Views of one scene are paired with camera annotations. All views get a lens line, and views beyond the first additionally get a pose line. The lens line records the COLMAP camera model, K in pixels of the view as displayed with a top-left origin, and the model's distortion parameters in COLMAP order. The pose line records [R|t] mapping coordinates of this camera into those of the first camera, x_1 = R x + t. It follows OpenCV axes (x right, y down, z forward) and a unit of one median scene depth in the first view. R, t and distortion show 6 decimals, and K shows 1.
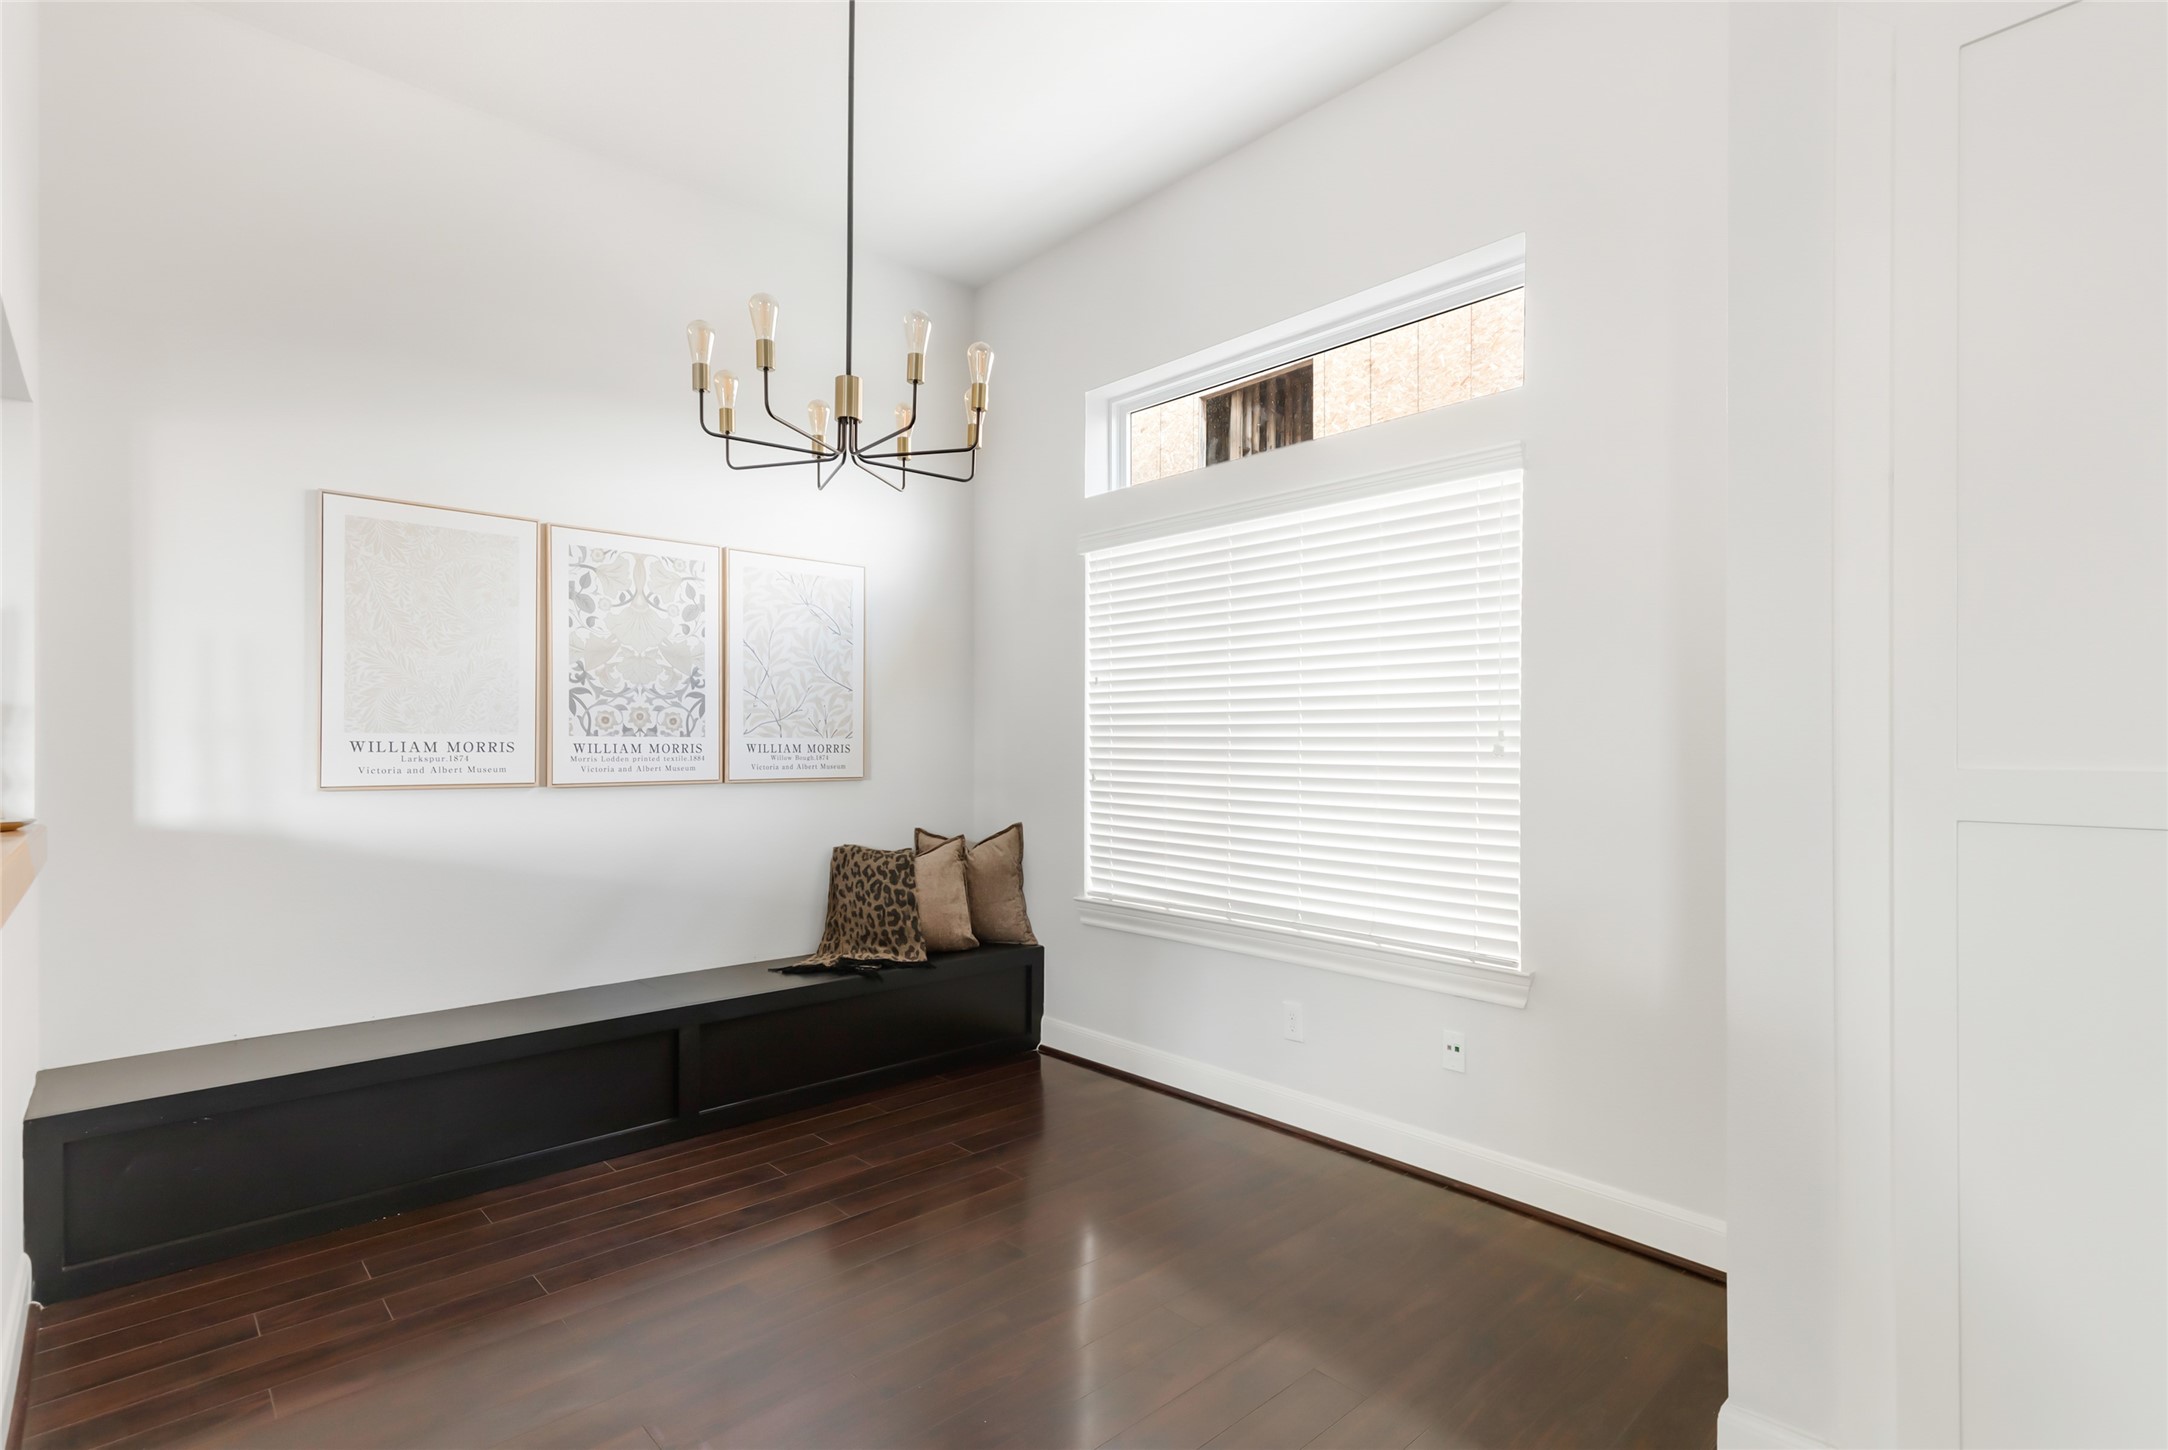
lens RADIAL K [[1040.3, 0, 1084.8], [0, 1040.3, 739.6], [0, 0, 1]] dist [0.002206, 0.000001]
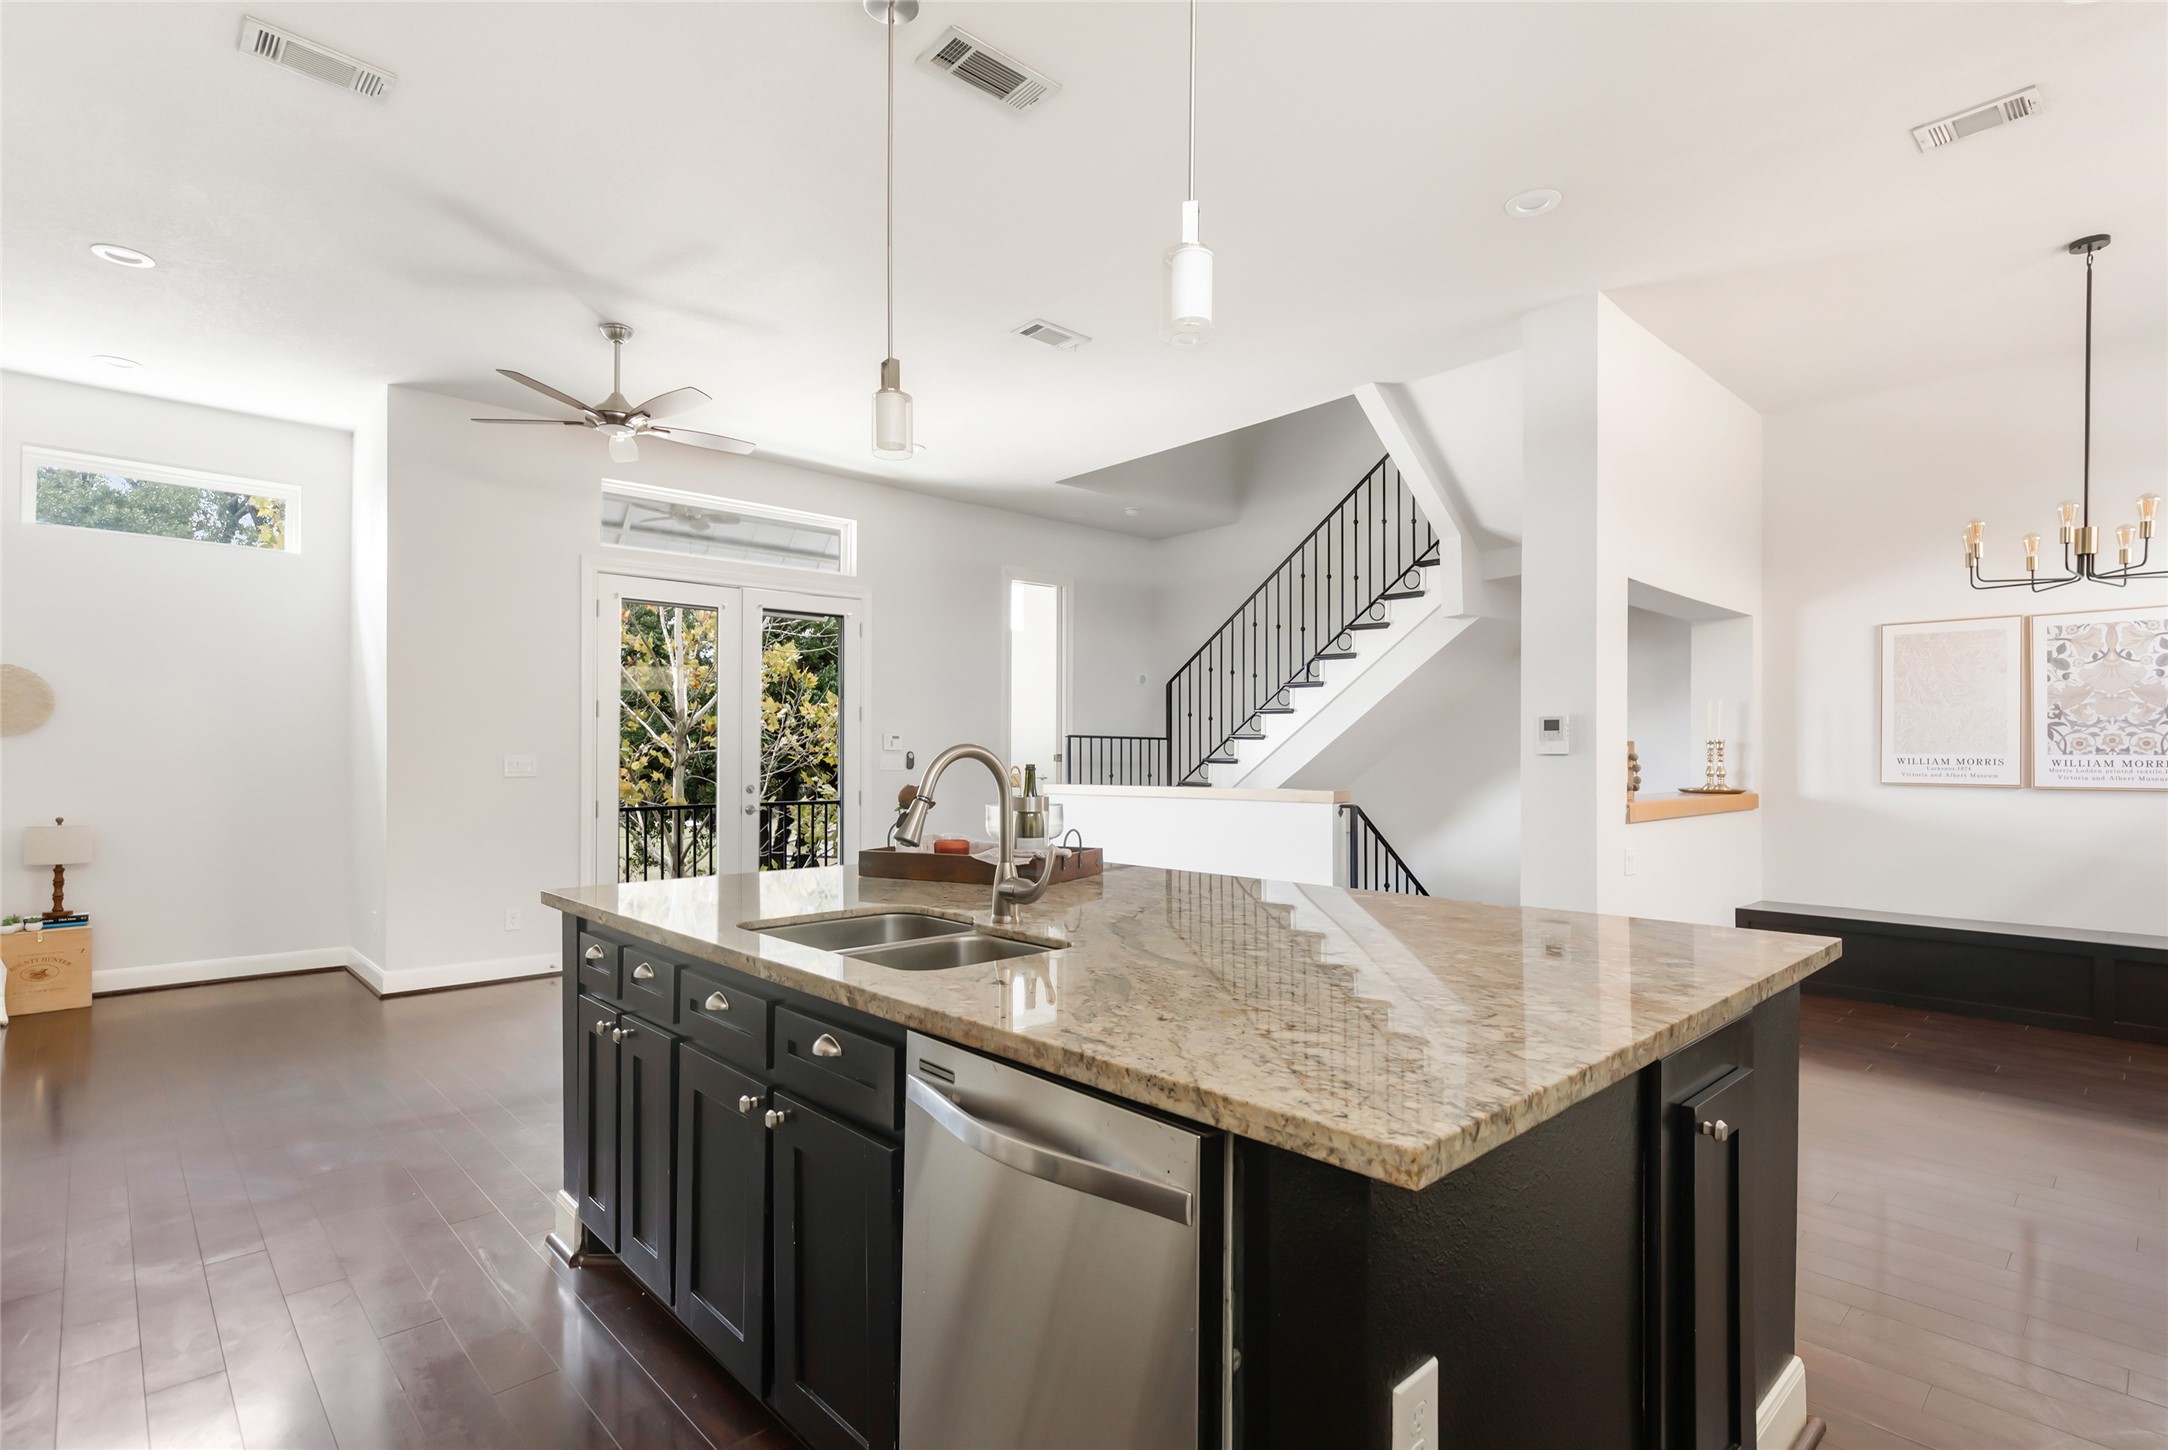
lens RADIAL K [[1040.3, 0, 1086.9], [0, 1040.3, 739.3], [0, 0, 1]] dist [0.002206, 0.000001]
pose [[0.004227, -0.016976, -0.999847, 0.961565], [0.003766, 0.999849, -0.016960, -0.005325], [0.999984, -0.003694, 0.004290, -0.373017]]
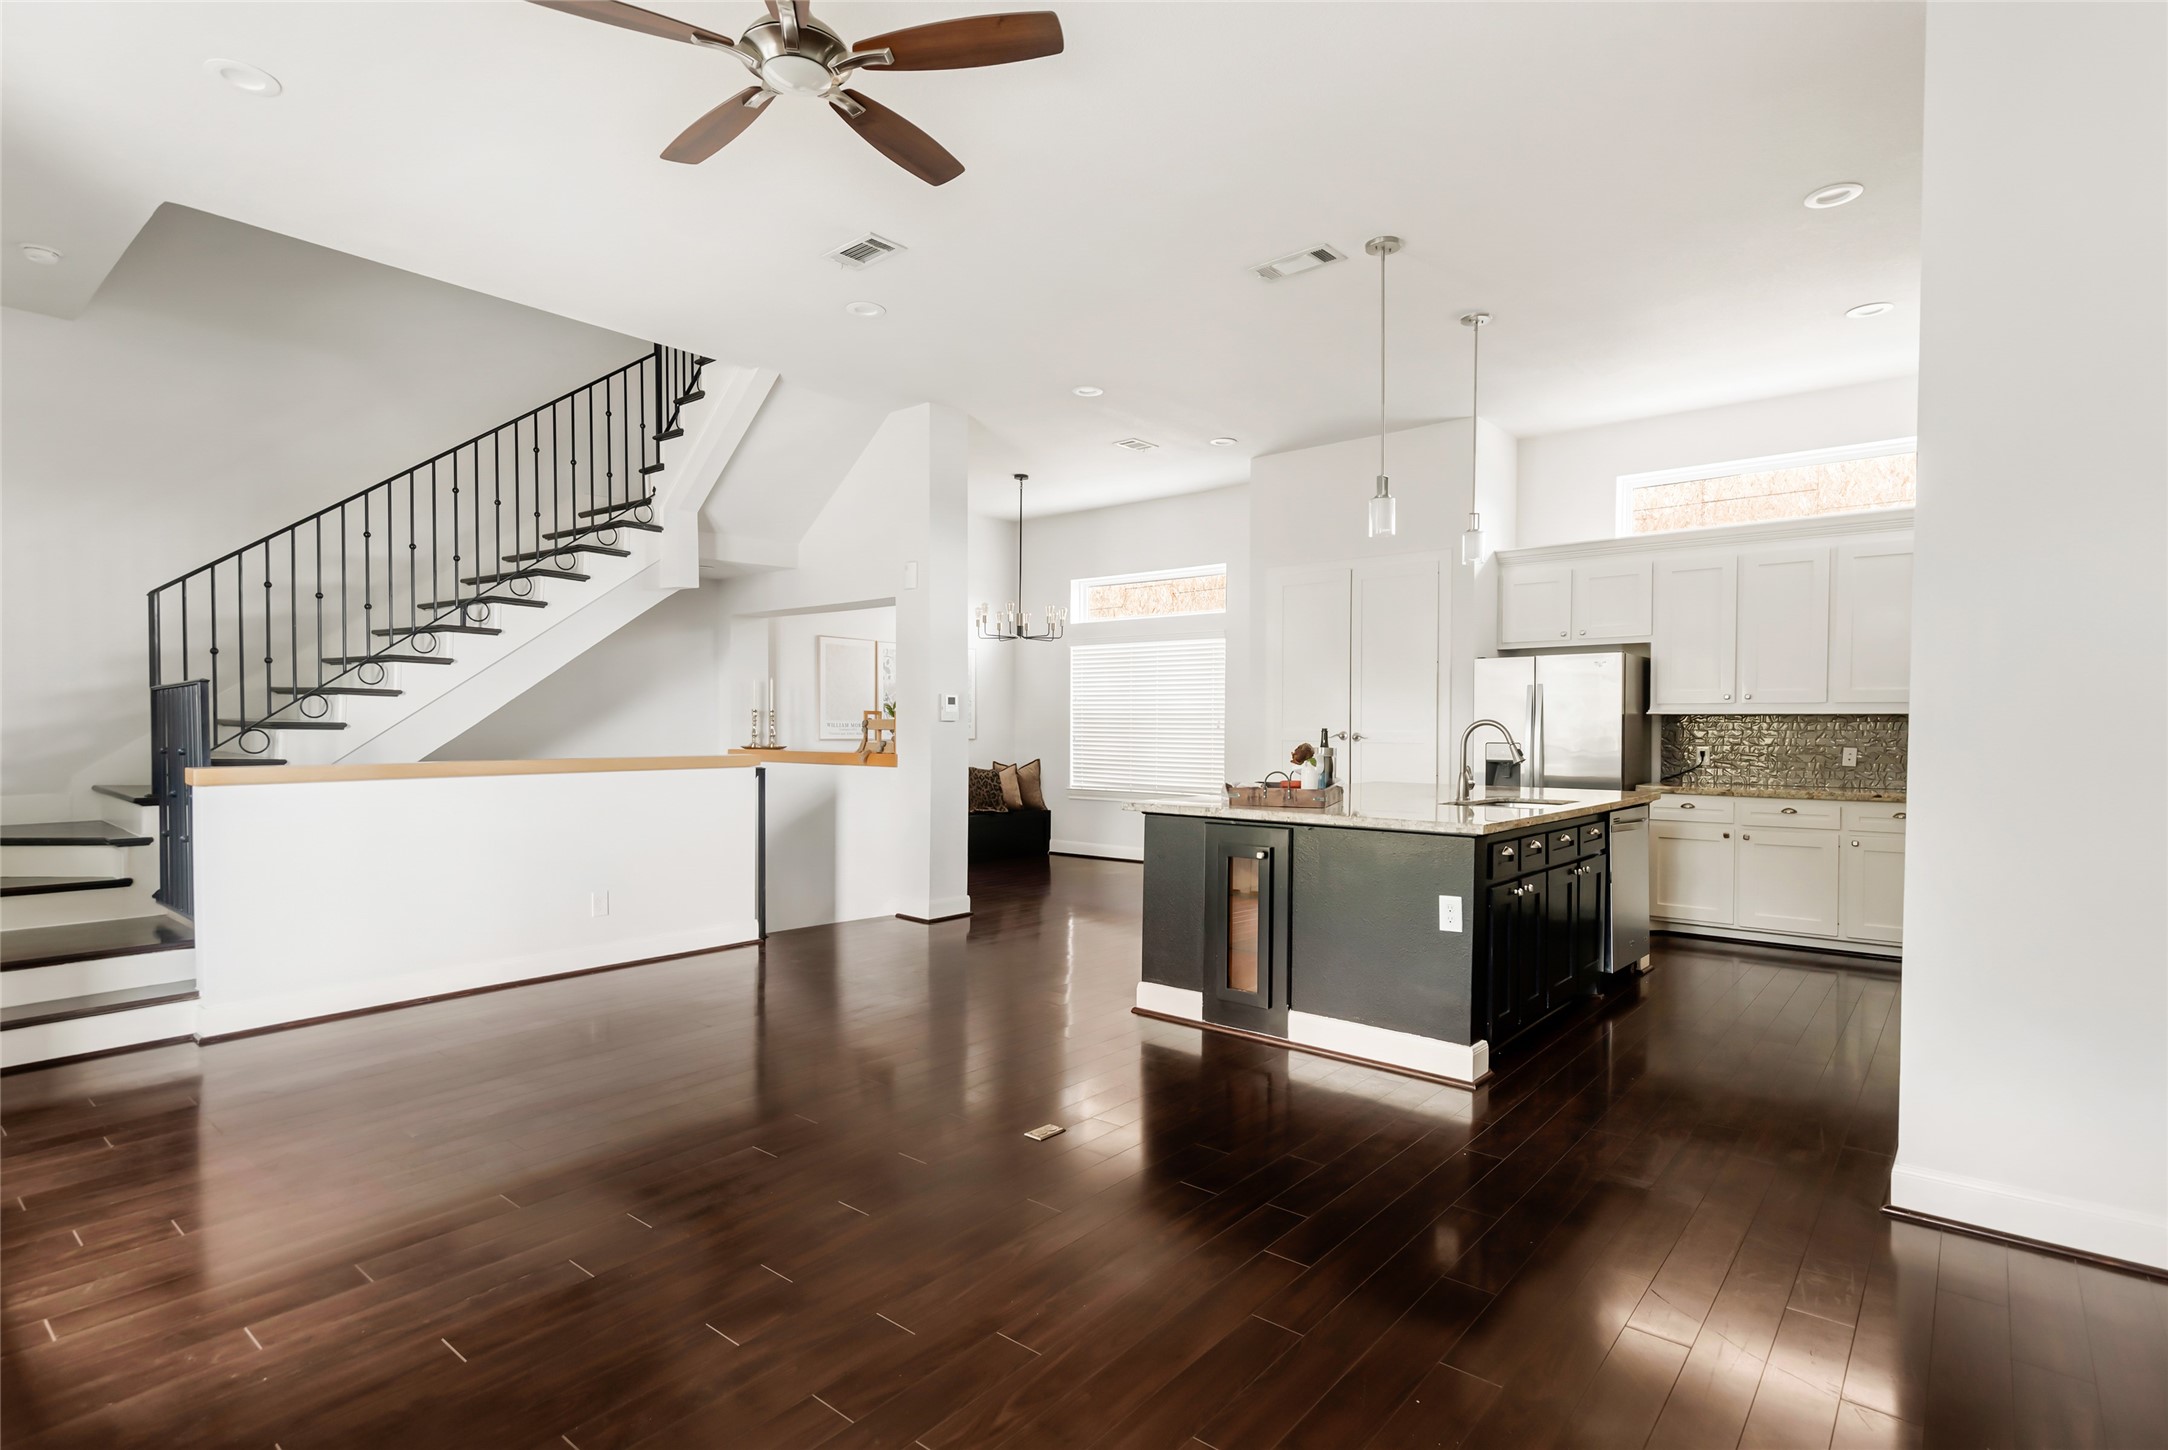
lens RADIAL K [[1040.3, 0, 1067.8], [0, 1040.3, 741.8], [0, 0, 1]] dist [0.002206, 0.000001]
pose [[0.994317, 0.002221, 0.106439, -0.301364], [-0.004495, 0.999767, 0.021133, -0.009455], [-0.106367, -0.021491, 0.994095, -1.626427]]
